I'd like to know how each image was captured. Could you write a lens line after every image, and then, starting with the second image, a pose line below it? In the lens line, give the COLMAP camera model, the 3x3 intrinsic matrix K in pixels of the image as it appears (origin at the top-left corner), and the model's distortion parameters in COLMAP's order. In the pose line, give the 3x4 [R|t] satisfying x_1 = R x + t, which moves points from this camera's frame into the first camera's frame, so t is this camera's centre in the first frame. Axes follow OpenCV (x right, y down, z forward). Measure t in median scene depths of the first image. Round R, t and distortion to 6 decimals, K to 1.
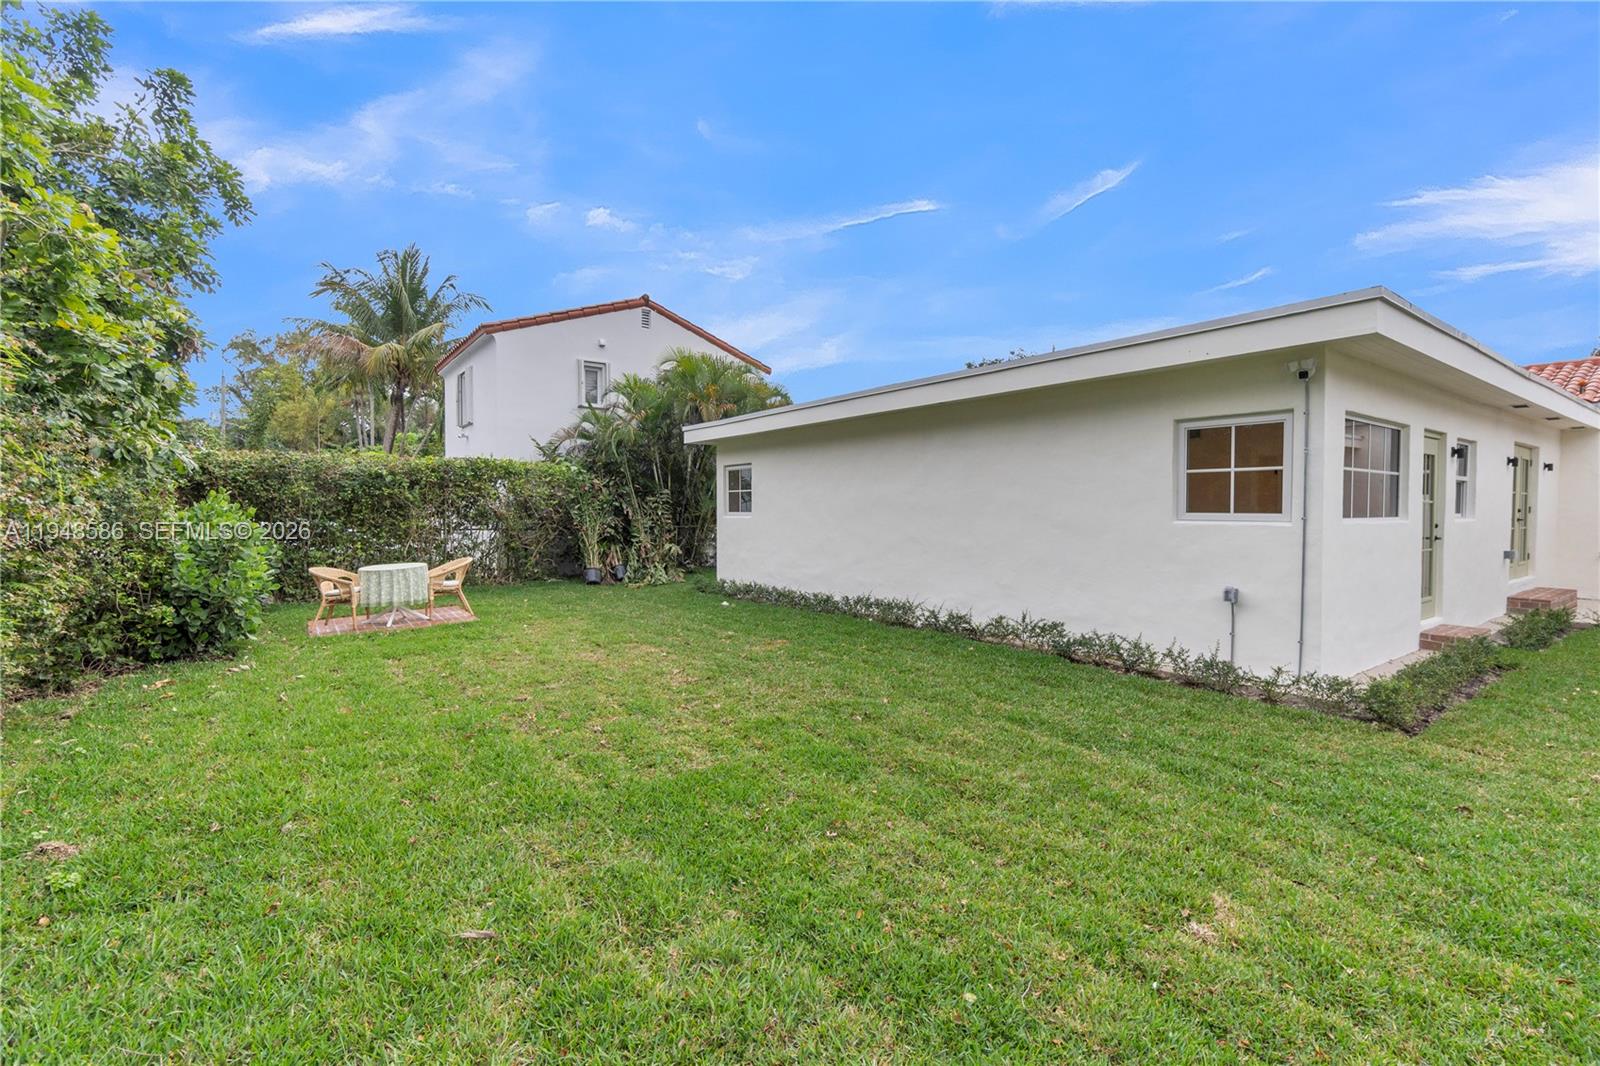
lens RADIAL K [[690.1, 0, 793.2], [0, 690.1, 528.1], [0, 0, 1]] dist [0.002737, 0.000096]
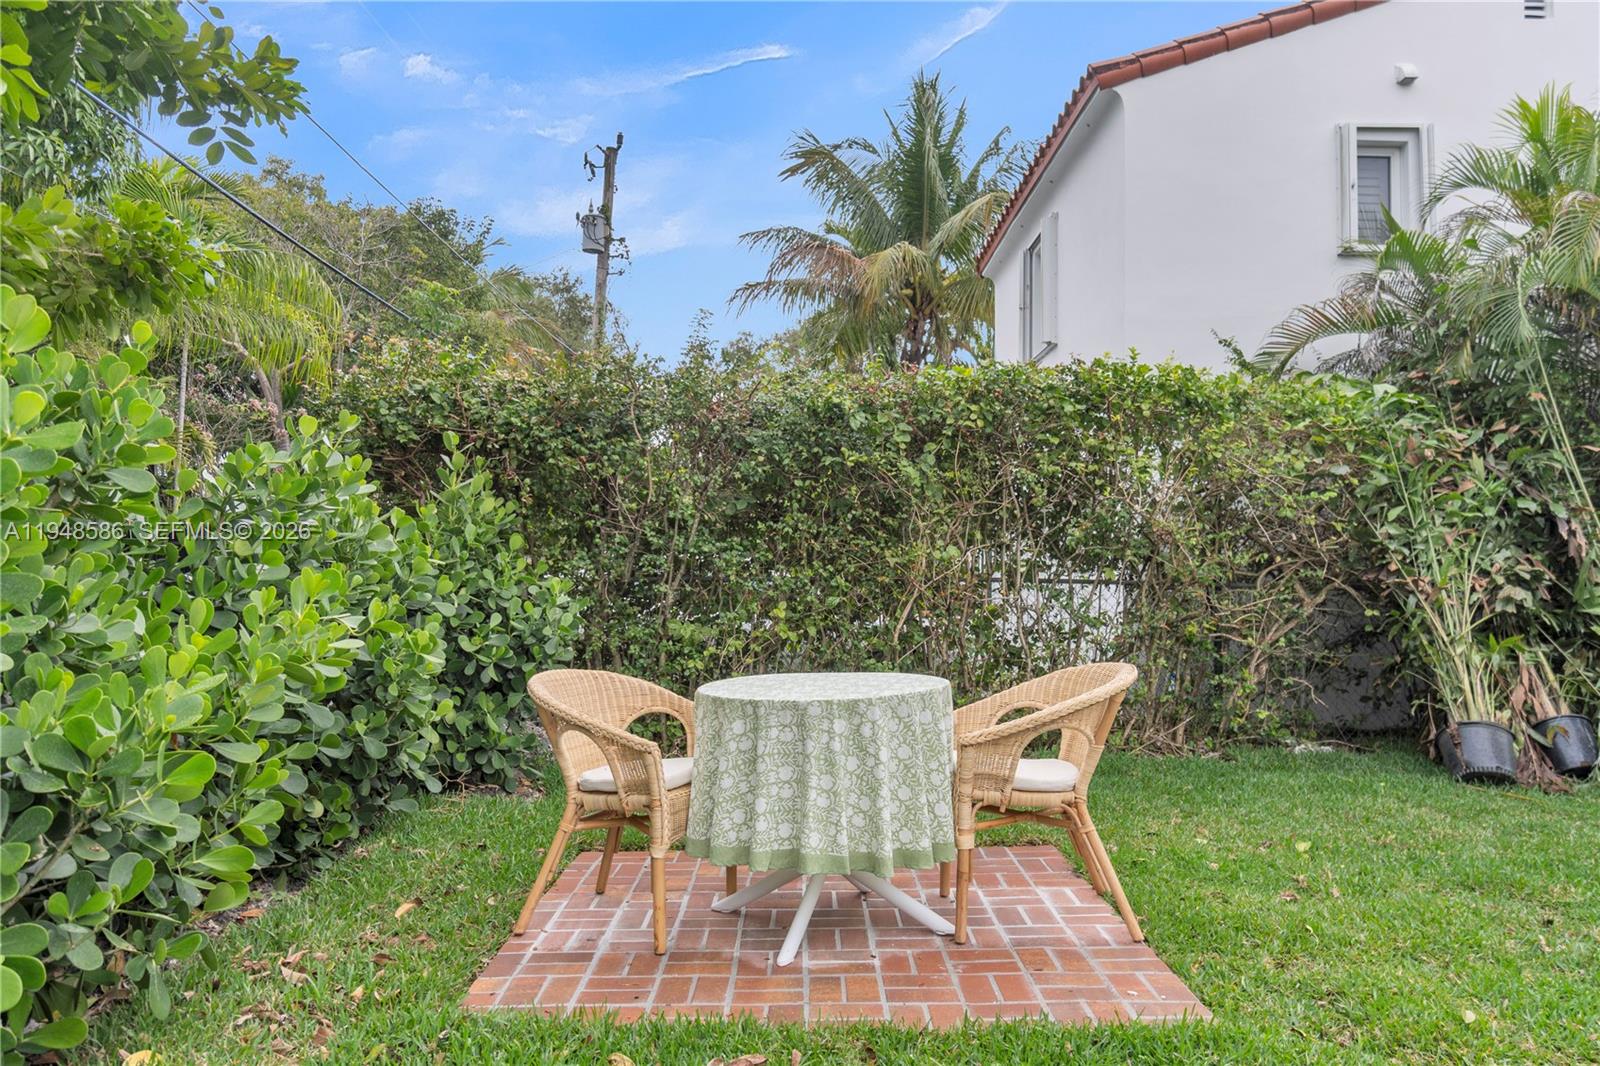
lens RADIAL K [[1117.7, 0, 800.8], [0, 1117.7, 535.6], [0, 0, 1]] dist [-0.007273, -0.002689]
pose [[0.809994, -0.015324, -0.586238, -0.249373], [-0.030852, 0.997161, -0.068692, 0.021831], [0.585626, 0.073726, 0.807221, 0.473259]]
